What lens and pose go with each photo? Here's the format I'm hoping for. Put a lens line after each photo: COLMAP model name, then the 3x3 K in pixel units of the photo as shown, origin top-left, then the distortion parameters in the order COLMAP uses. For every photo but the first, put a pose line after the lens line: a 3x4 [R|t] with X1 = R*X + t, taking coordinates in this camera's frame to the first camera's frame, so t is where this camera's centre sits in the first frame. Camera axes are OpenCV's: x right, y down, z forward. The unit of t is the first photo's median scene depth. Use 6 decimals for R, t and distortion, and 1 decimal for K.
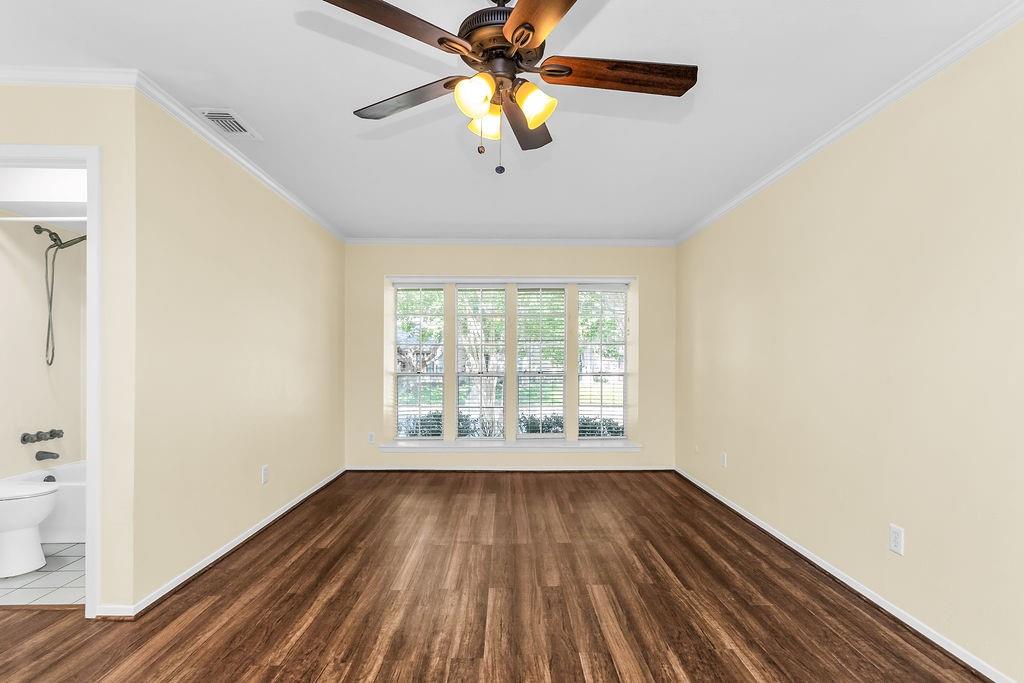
lens RADIAL K [[504.3, 0, 512.2], [0, 504.3, 360.5], [0, 0, 1]] dist [0.000056, 0.000835]
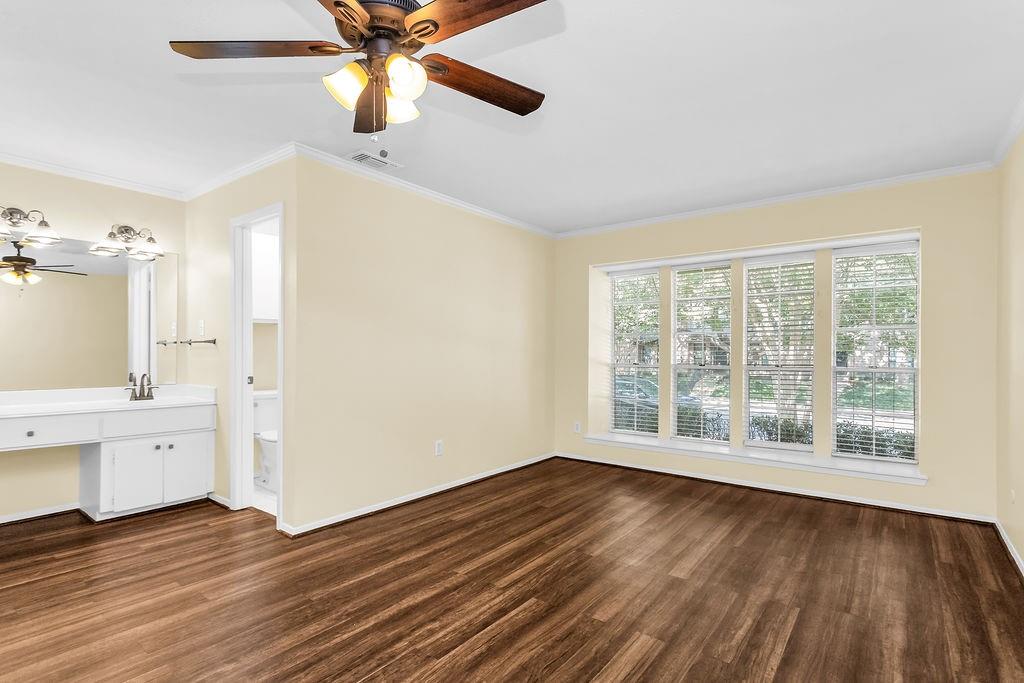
lens RADIAL K [[504.9, 0, 512.0], [0, 504.9, 341.5], [0, 0, 1]] dist [-0.001676, 0.000182]
pose [[0.780140, -0.010253, -0.625521, 0.475063], [-0.002153, 0.999816, -0.019073, 0.003027], [0.625602, 0.016227, 0.779974, 0.240028]]
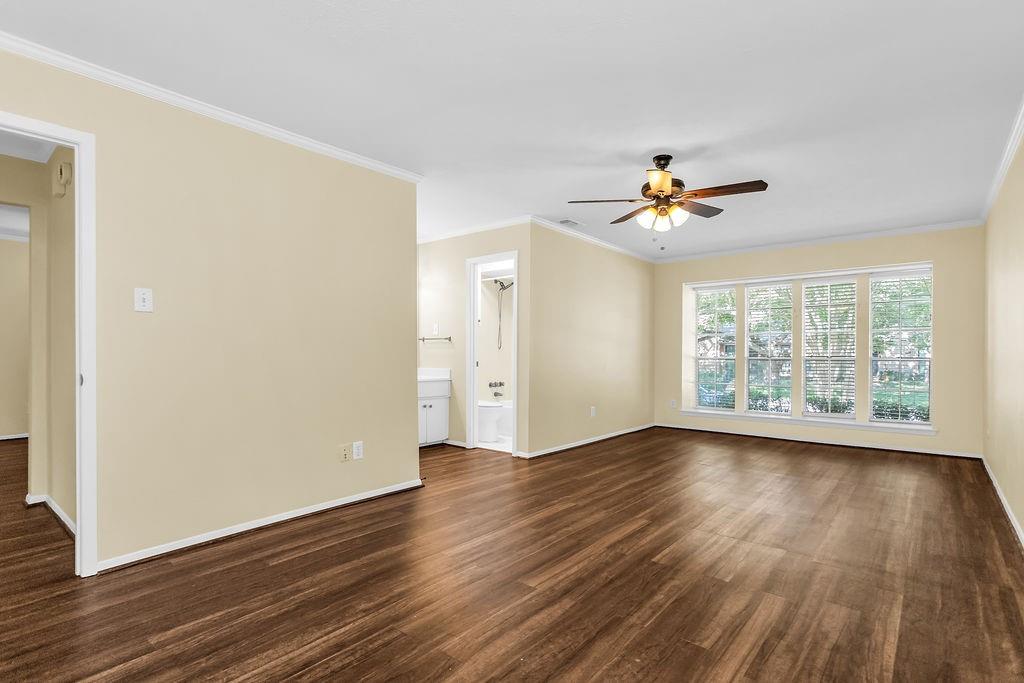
lens RADIAL K [[506.5, 0, 508.3], [0, 506.5, 346.3], [0, 0, 1]] dist [0.004133, 0.000289]
pose [[0.753916, -0.005198, -0.656950, 0.535959], [-0.004940, 0.999896, -0.013582, 0.037081], [0.656952, 0.013485, 0.753812, -0.614271]]
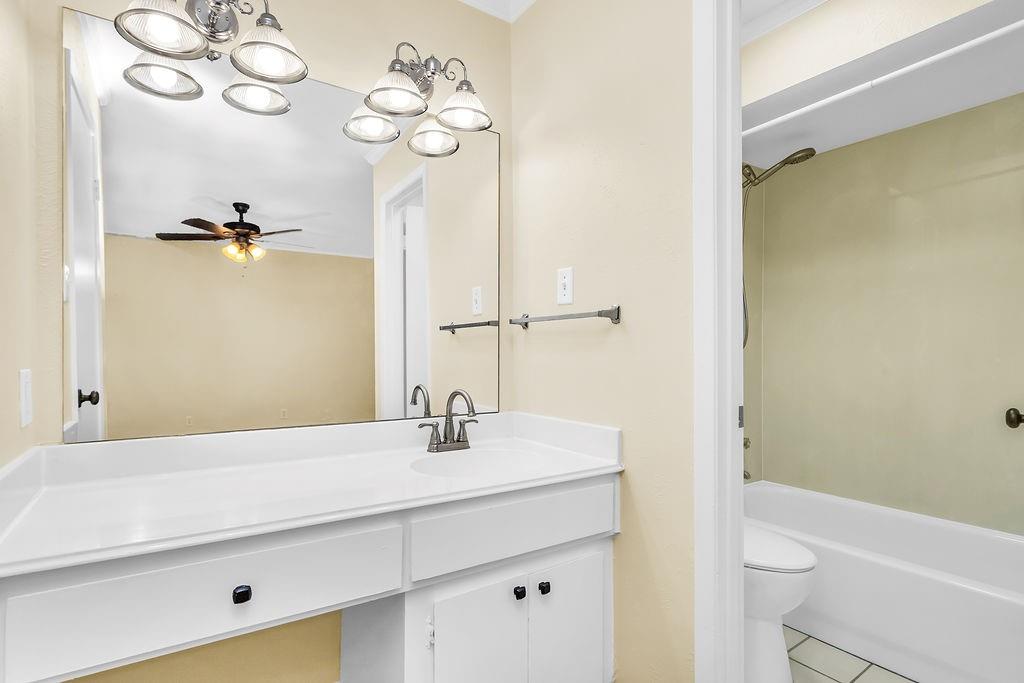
lens RADIAL K [[506.5, 0, 508.3], [0, 506.5, 346.3], [0, 0, 1]] dist [0.004133, 0.000289]
pose [[0.554413, -0.004424, -0.832230, -0.625782], [-0.003838, 0.999962, -0.007873, 0.018635], [0.832233, 0.007559, 0.554374, 0.401945]]
